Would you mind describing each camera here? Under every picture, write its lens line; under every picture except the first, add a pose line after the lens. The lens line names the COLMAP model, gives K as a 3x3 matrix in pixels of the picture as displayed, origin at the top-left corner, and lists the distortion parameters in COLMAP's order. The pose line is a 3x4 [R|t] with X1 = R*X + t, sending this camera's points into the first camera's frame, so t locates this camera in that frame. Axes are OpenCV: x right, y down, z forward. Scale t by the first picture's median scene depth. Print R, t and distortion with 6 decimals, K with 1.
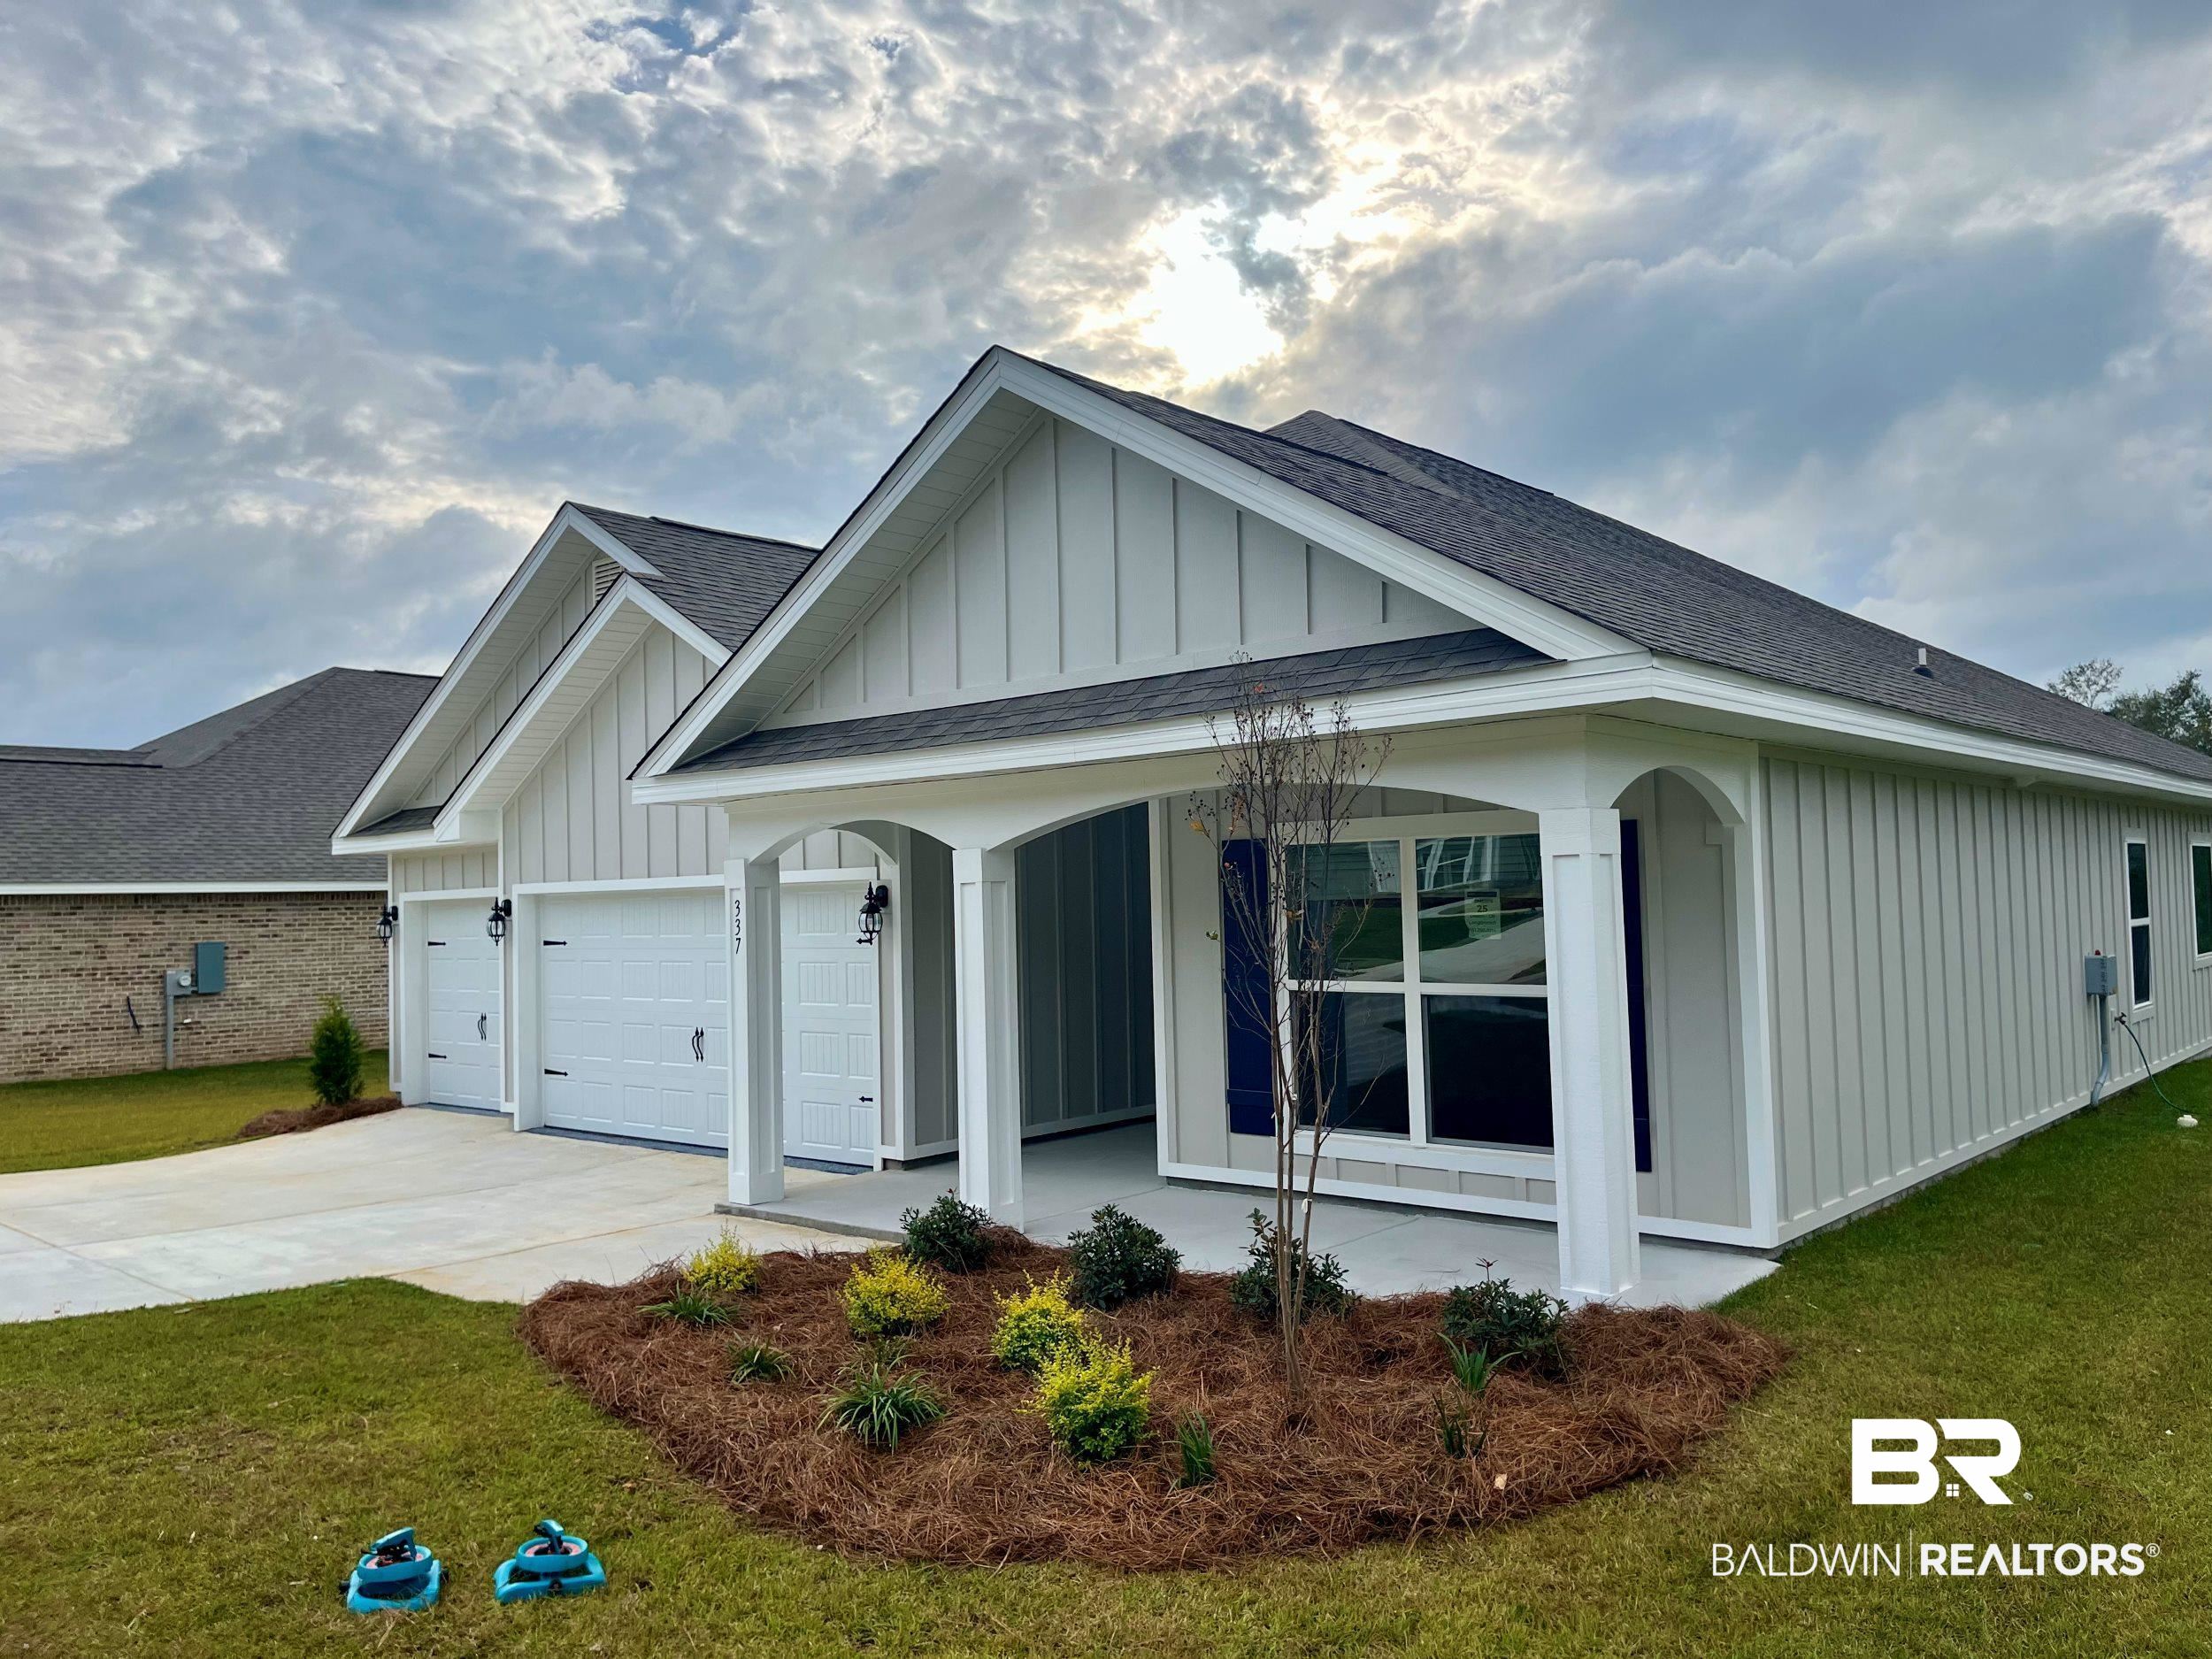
lens RADIAL K [[1663.7, 0, 1116.5], [0, 1663.7, 851.5], [0, 0, 1]] dist [0.073161, -0.097576]
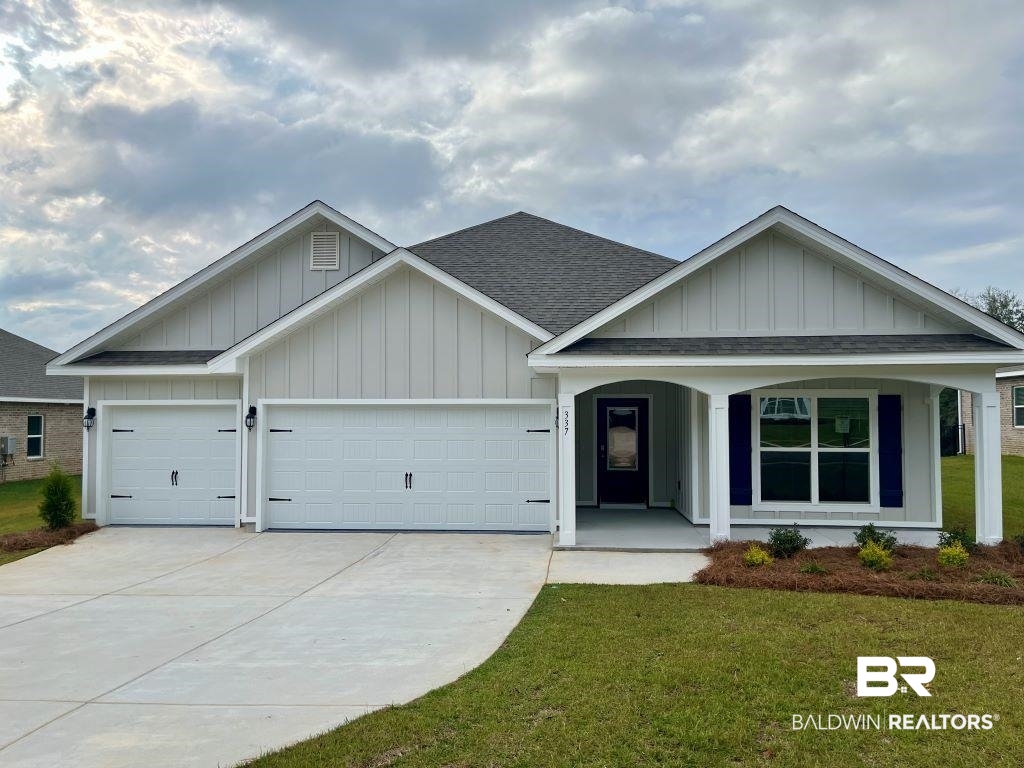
lens RADIAL K [[770.2, 0, 509.3], [0, 770.2, 391.2], [0, 0, 1]] dist [0.073161, -0.097576]
pose [[0.802481, 0.045608, 0.594932, -0.593912], [-0.039178, 0.998950, -0.023735, 0.019359], [-0.595390, -0.004261, 0.803426, 0.136314]]
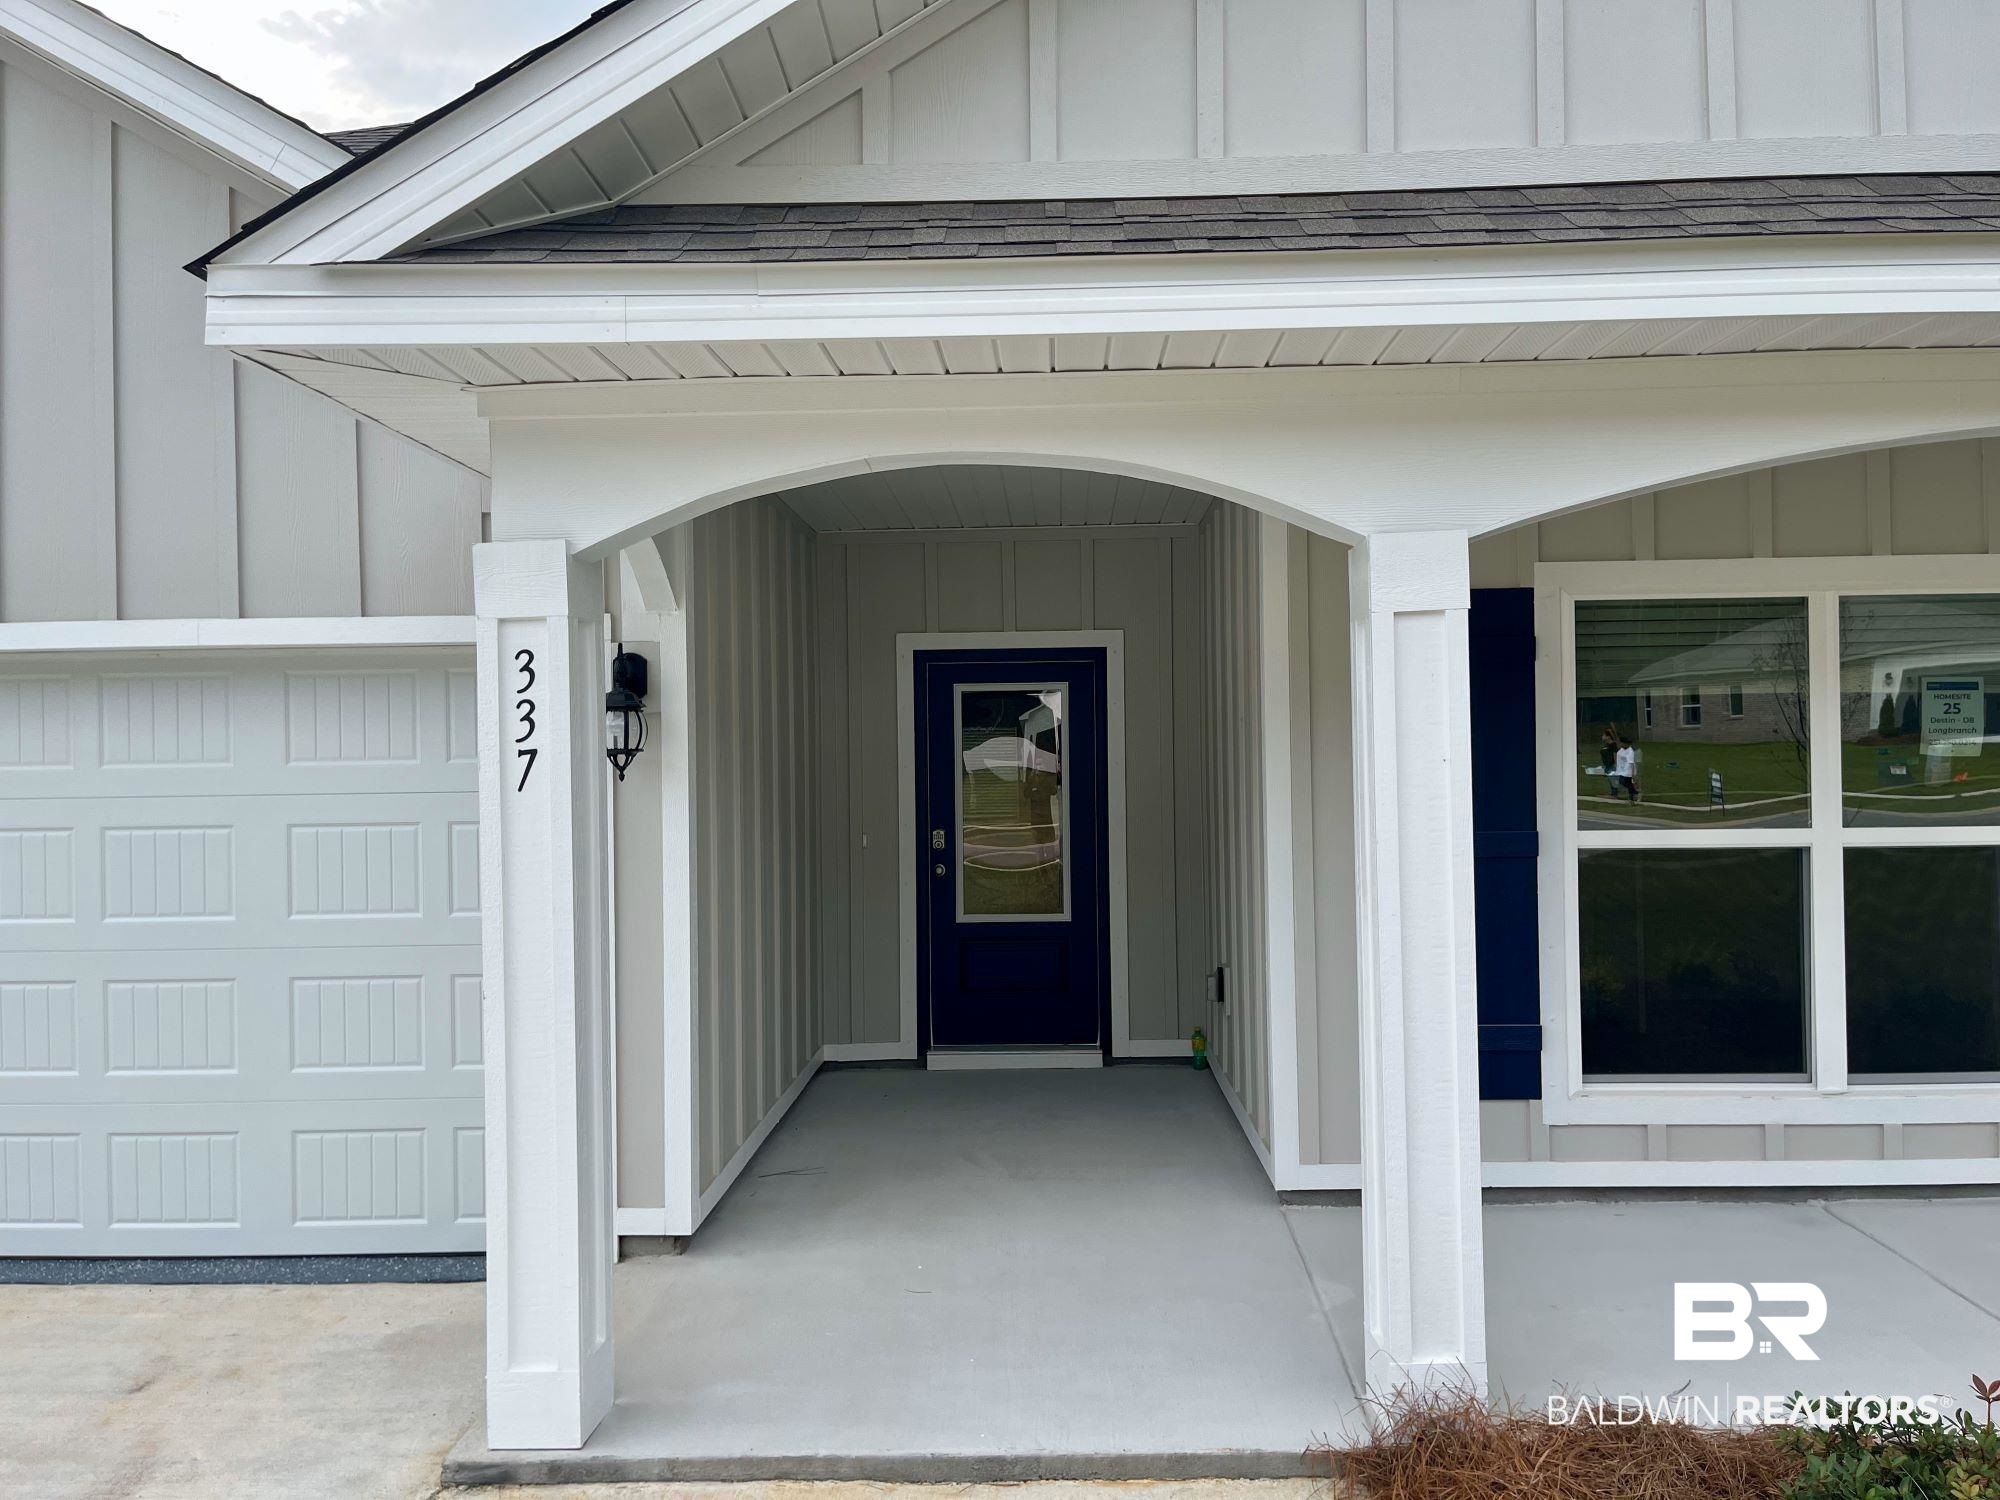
lens RADIAL K [[1504.2, 0, 1015.3], [0, 1504.2, 756.7], [0, 0, 1]] dist [0.073161, -0.097576]
pose [[0.765444, 0.014903, 0.643330, -0.236919], [-0.023377, 0.999716, 0.004655, 0.032256], [-0.643078, -0.018602, 0.765575, 0.433780]]
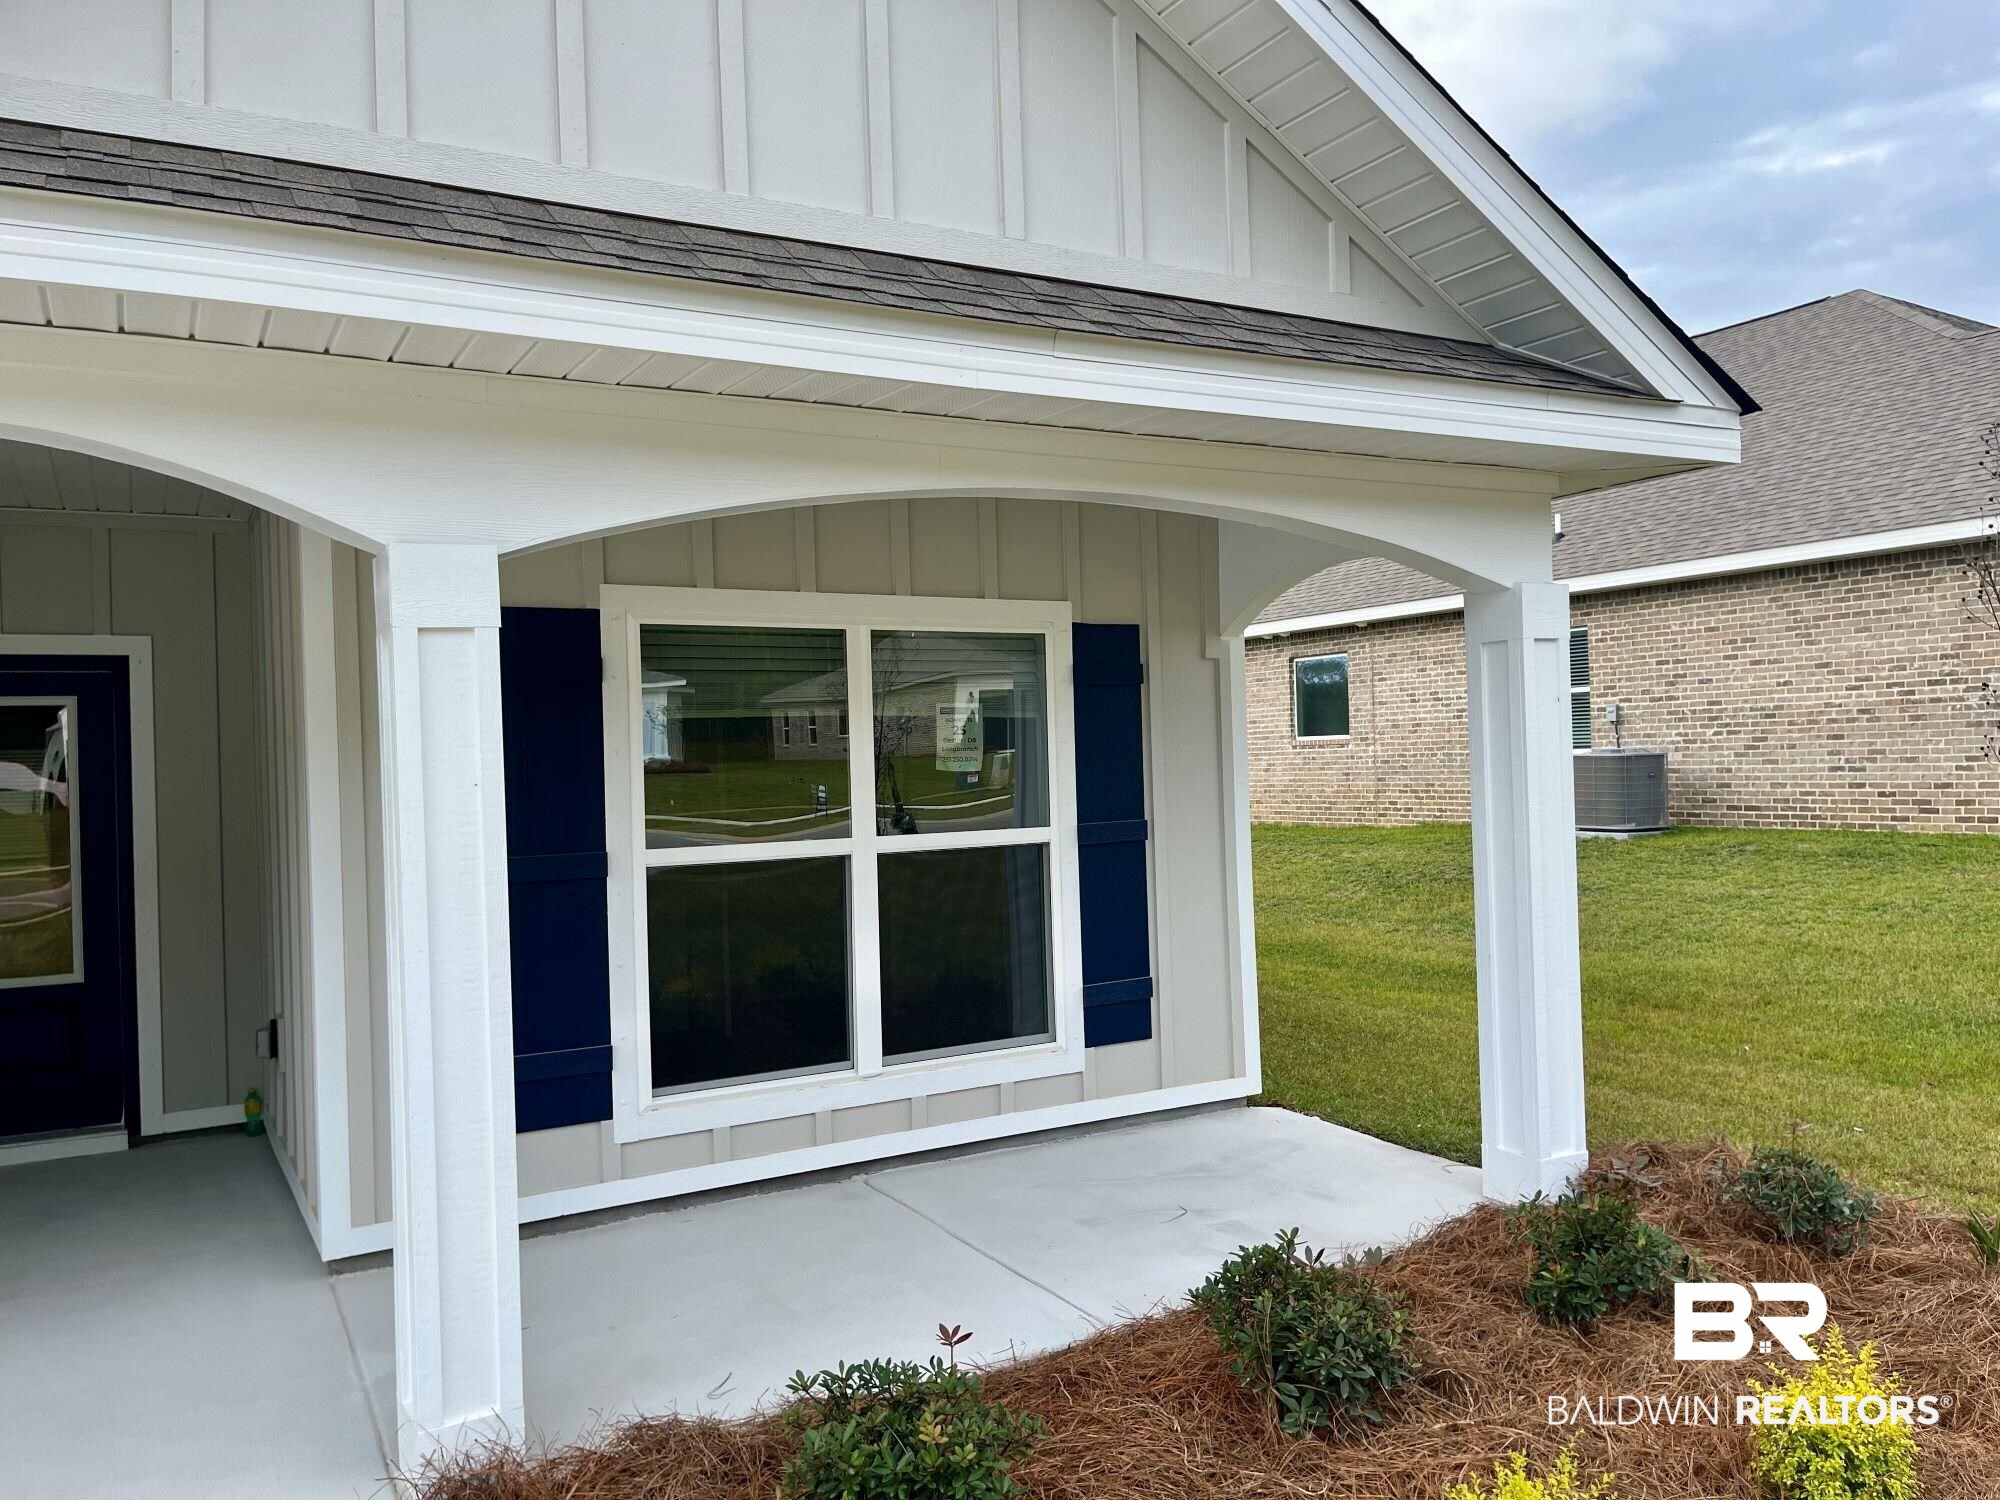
lens RADIAL K [[1504.2, 0, 1016.7], [0, 1504.2, 759.1], [0, 0, 1]] dist [0.073161, -0.097576]
pose [[0.315418, 0.015969, 0.948818, -0.223234], [-0.006865, 0.999871, -0.014546, 0.031311], [-0.948928, -0.001925, 0.315487, 0.423884]]
